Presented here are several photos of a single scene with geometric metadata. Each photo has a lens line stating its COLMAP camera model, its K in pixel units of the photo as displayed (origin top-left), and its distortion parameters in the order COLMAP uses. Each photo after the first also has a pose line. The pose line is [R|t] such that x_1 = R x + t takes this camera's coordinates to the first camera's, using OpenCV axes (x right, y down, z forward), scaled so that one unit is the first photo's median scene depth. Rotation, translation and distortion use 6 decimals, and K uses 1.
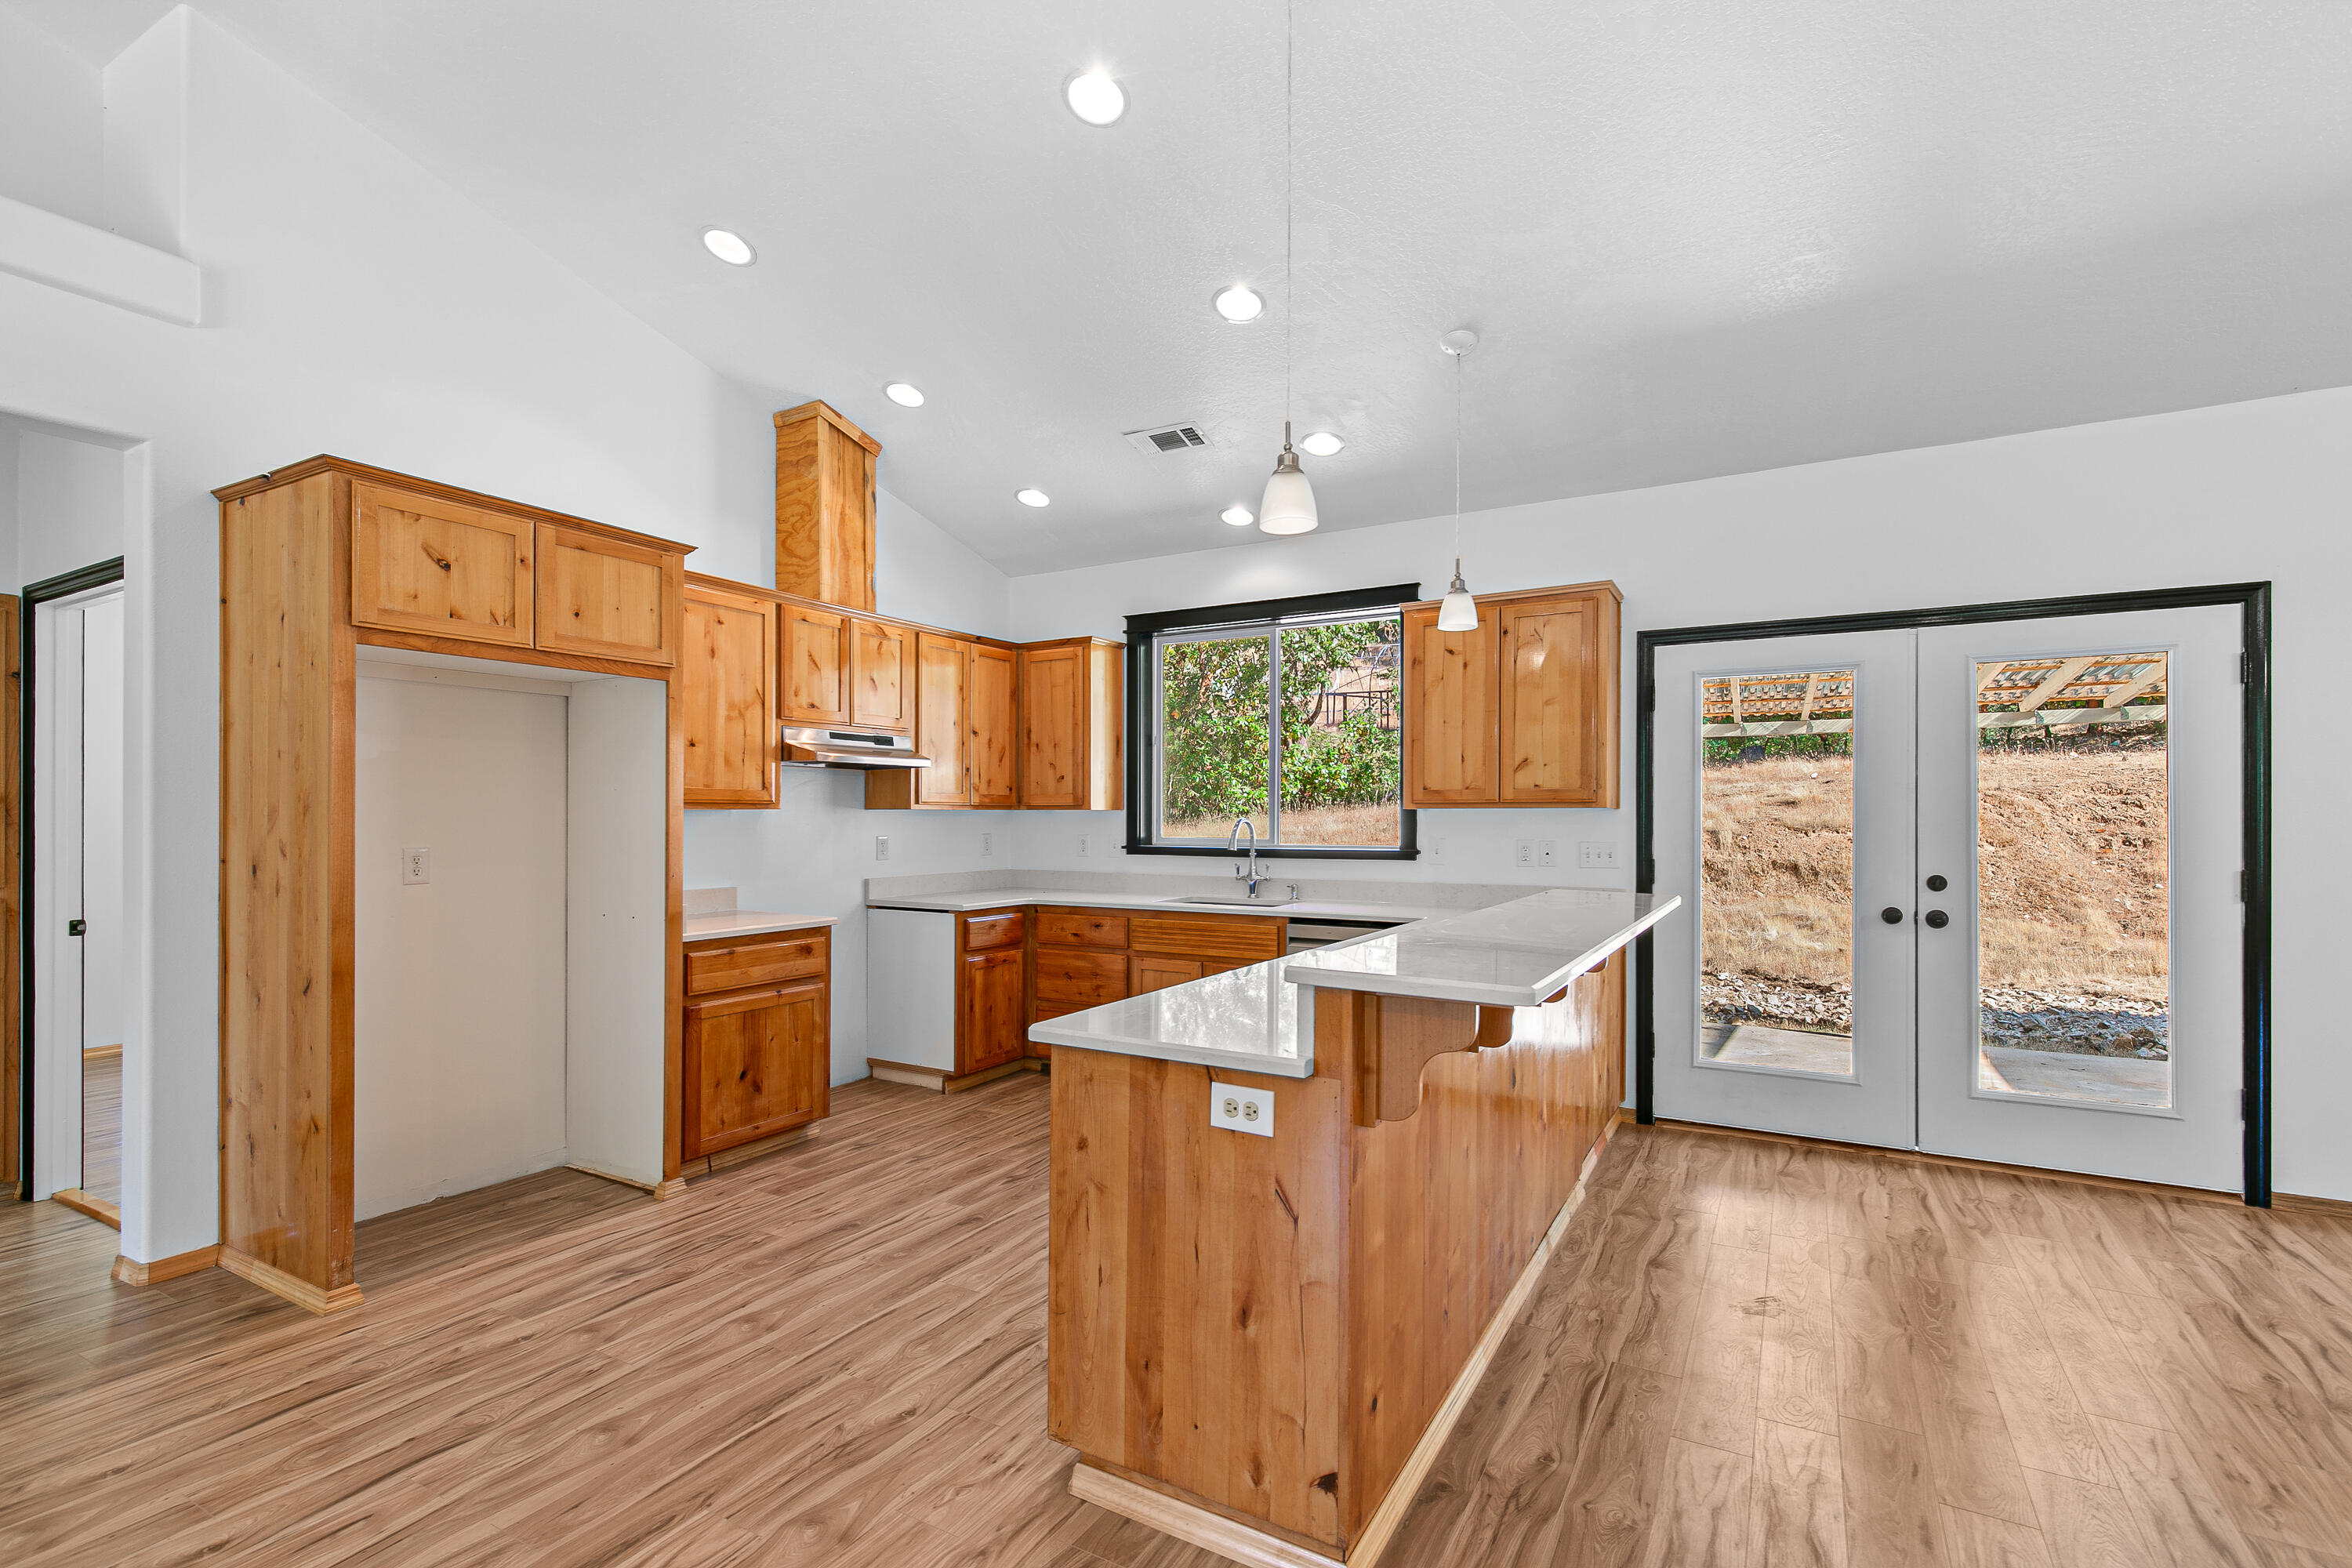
lens RADIAL K [[1066.9, 0, 1178.2], [0, 1066.9, 807.8], [0, 0, 1]] dist [0.005278, -0.000247]
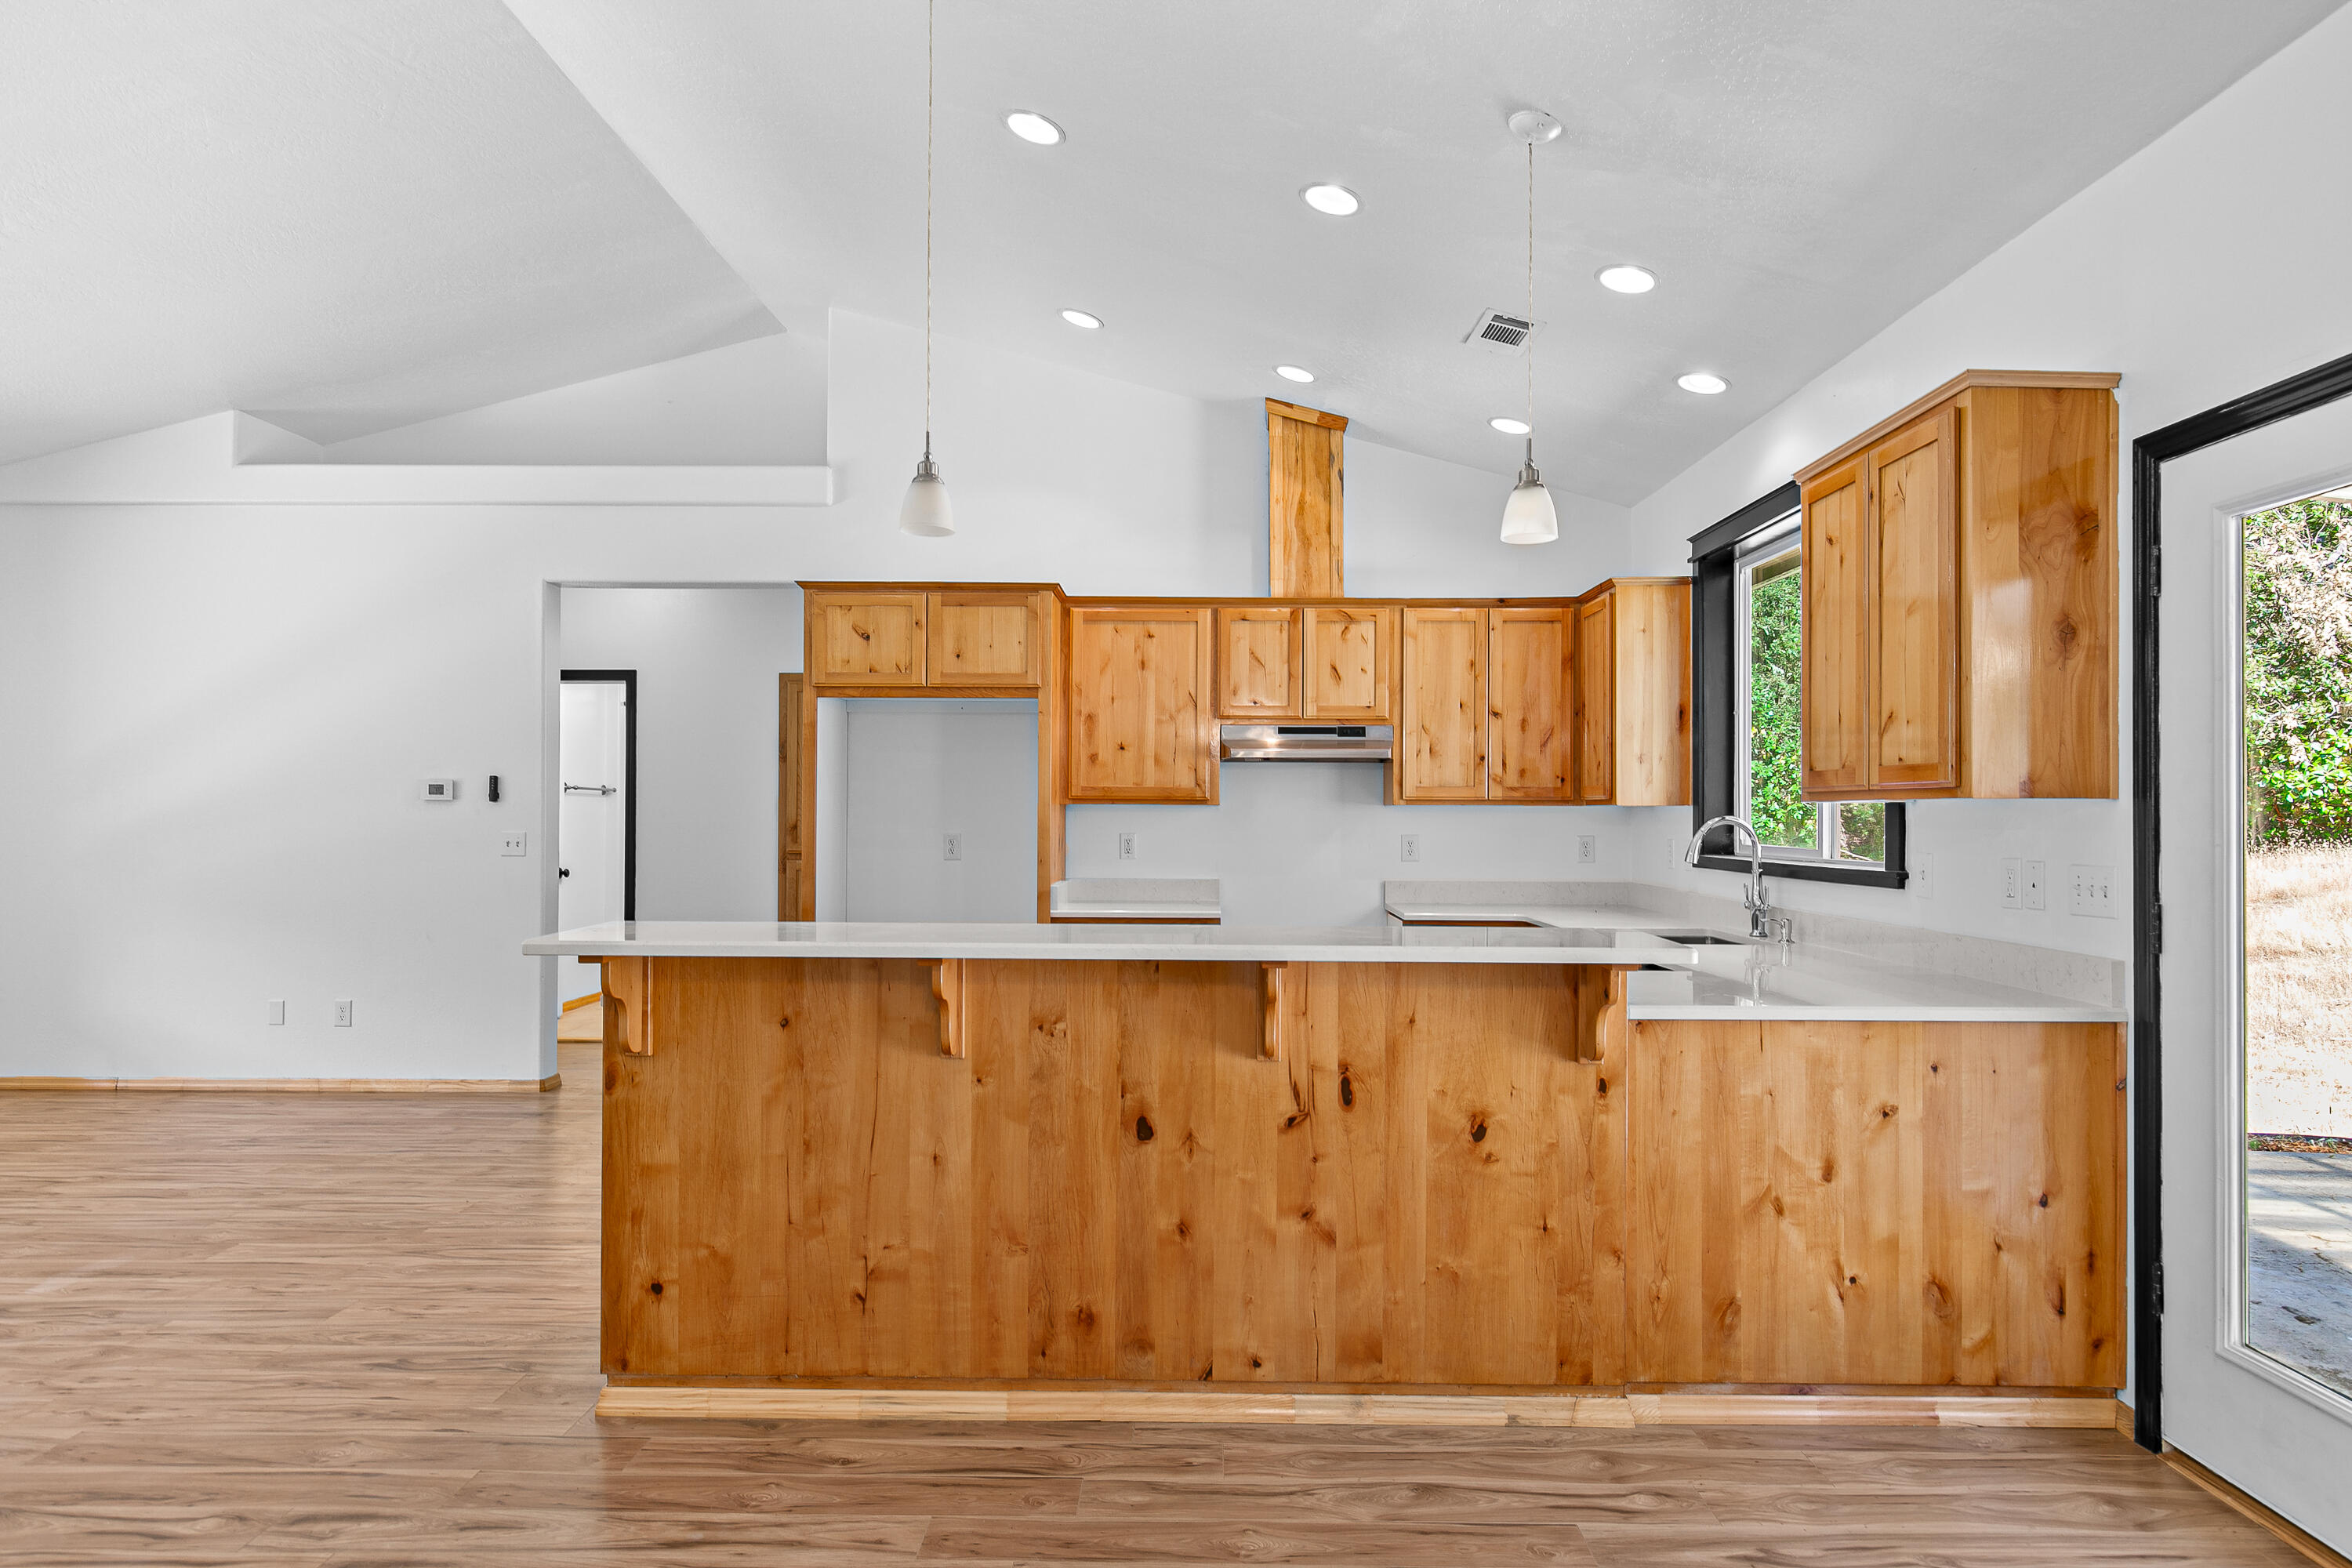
lens RADIAL K [[1371.5, 0, 1187.8], [0, 1371.5, 800.0], [0, 0, 1]] dist [0.002483, 0.000041]
pose [[0.492628, -0.006193, -0.870218, 0.902801], [0.002435, 0.999981, -0.005738, 0.004425], [0.870236, 0.000708, 0.492634, 0.366915]]
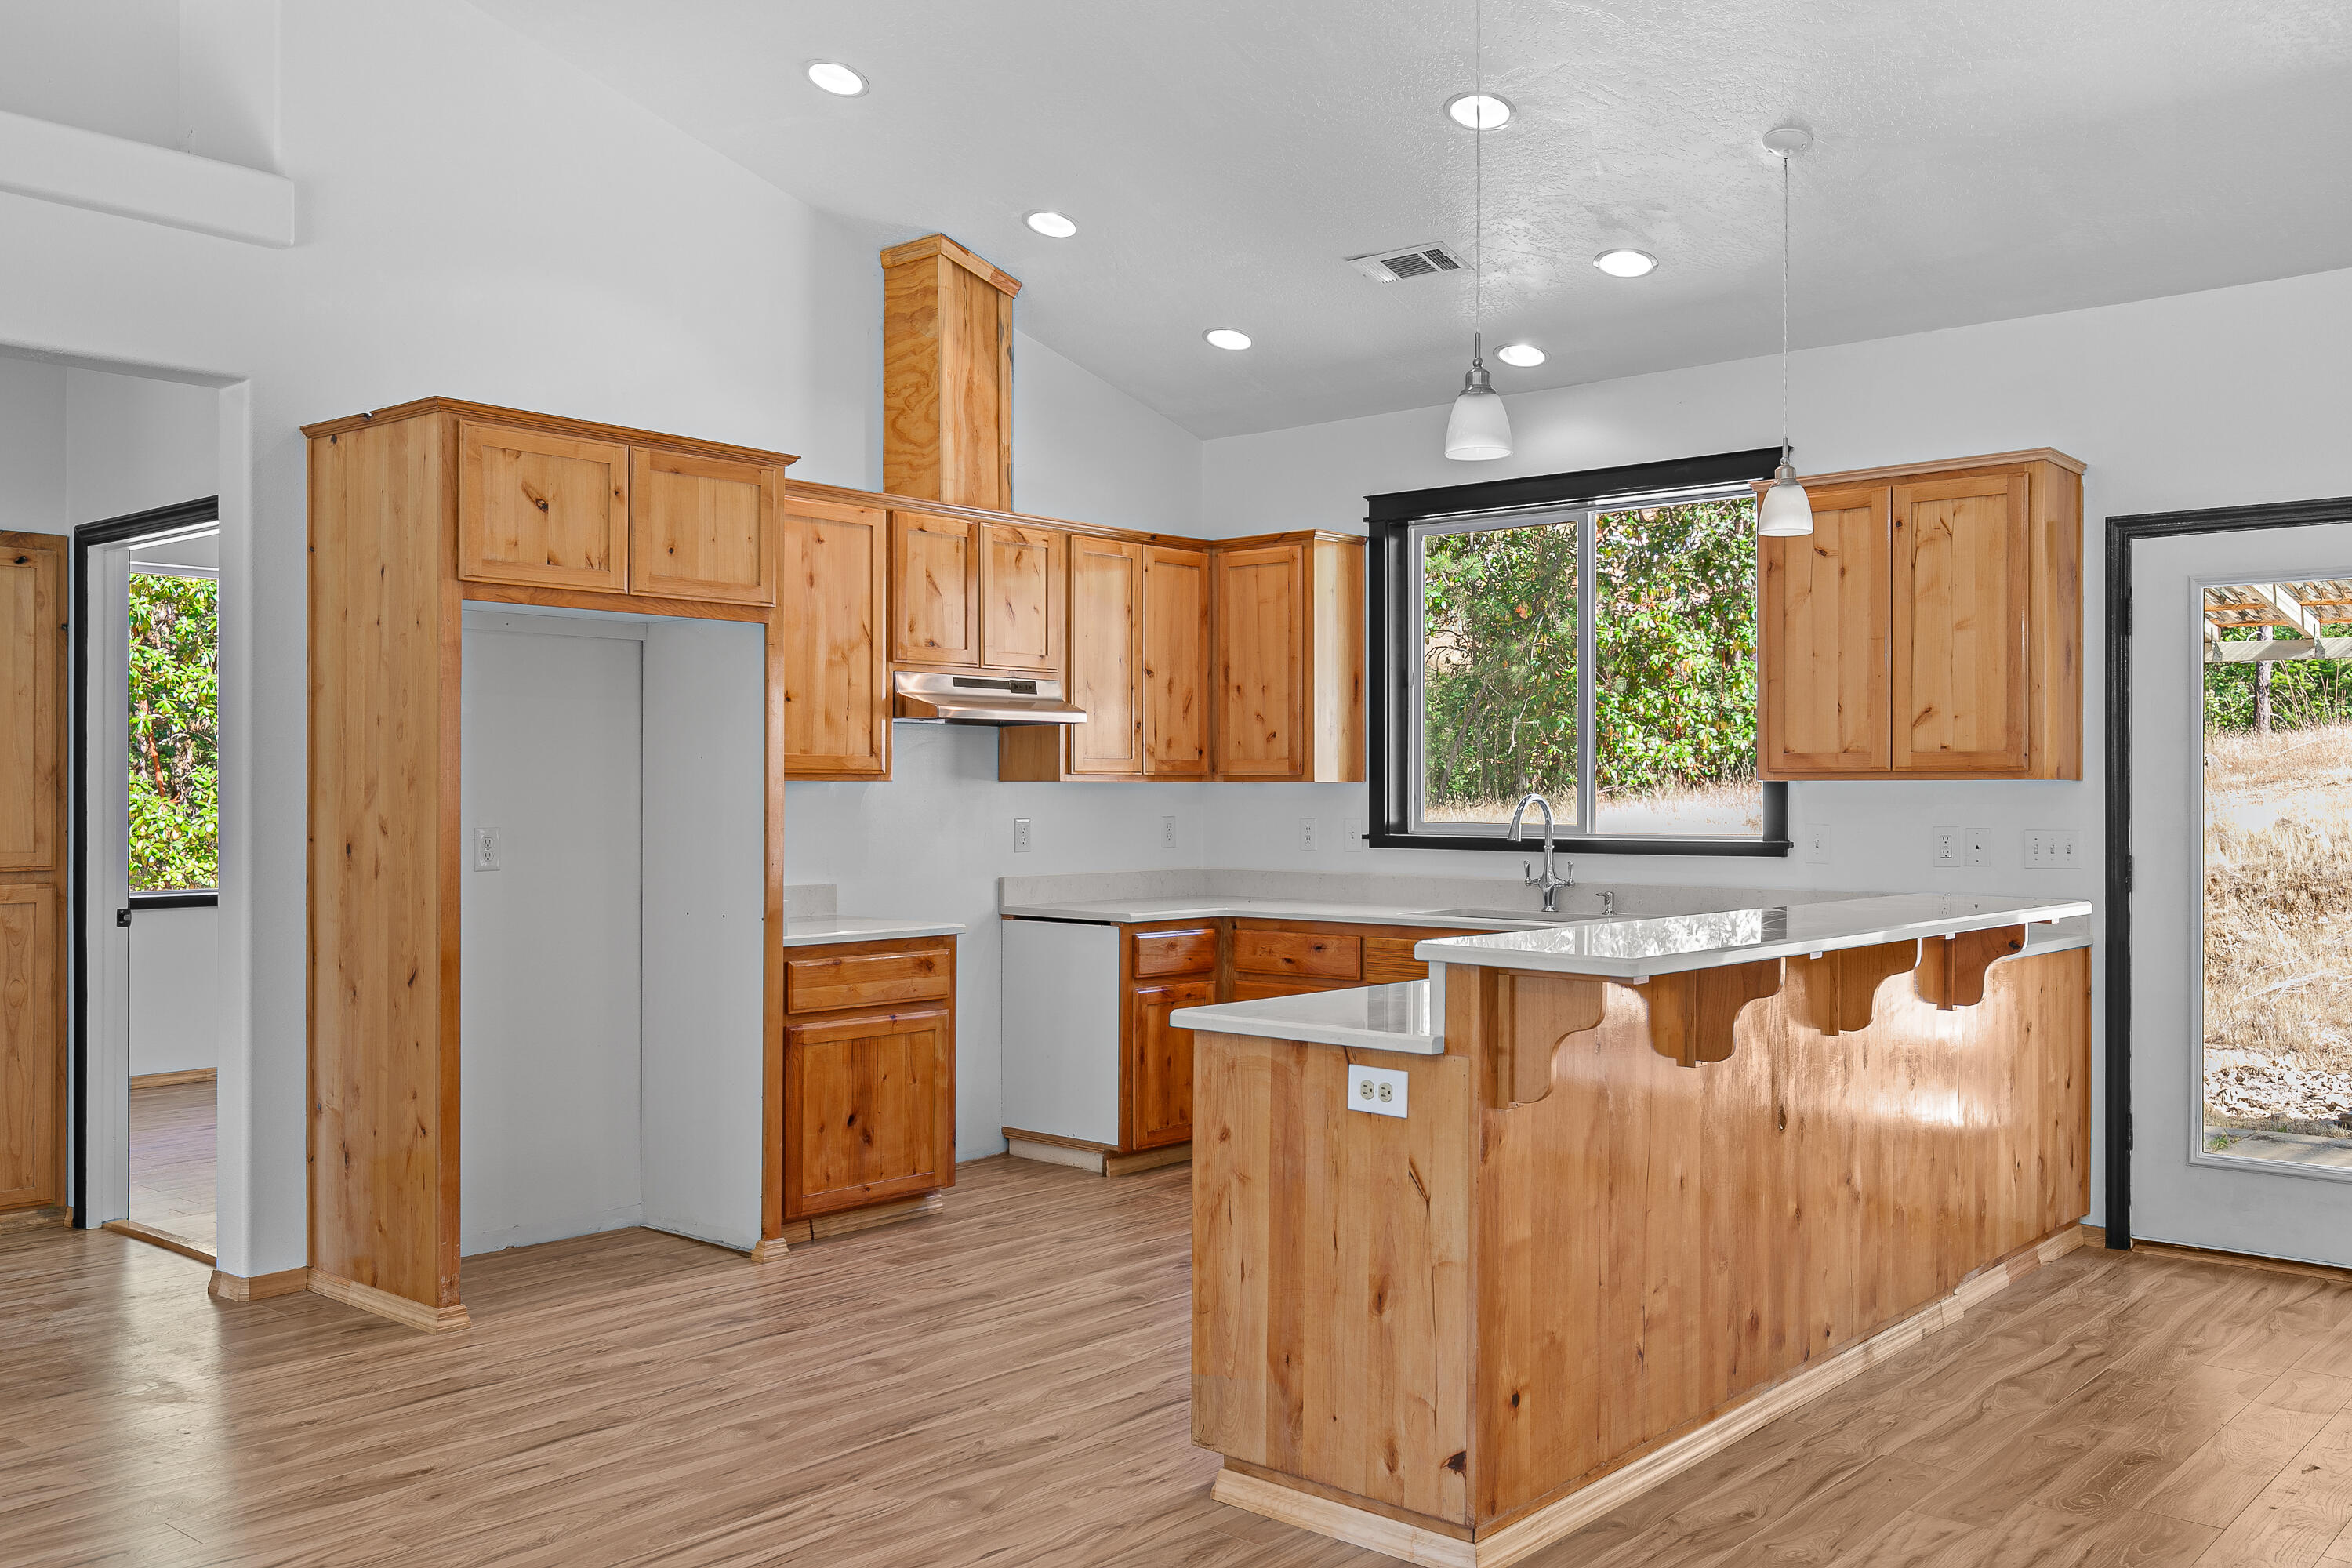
lens RADIAL K [[1981.2, 0, 1178.1], [0, 1981.2, 777.1], [0, 0, 1]] dist [-0.000922, 0.010448]
pose [[0.981731, -0.000229, -0.190276, 0.109591], [0.000395, 1.000000, 0.000833, -0.003219], [0.190275, -0.000893, 0.981730, -0.397479]]
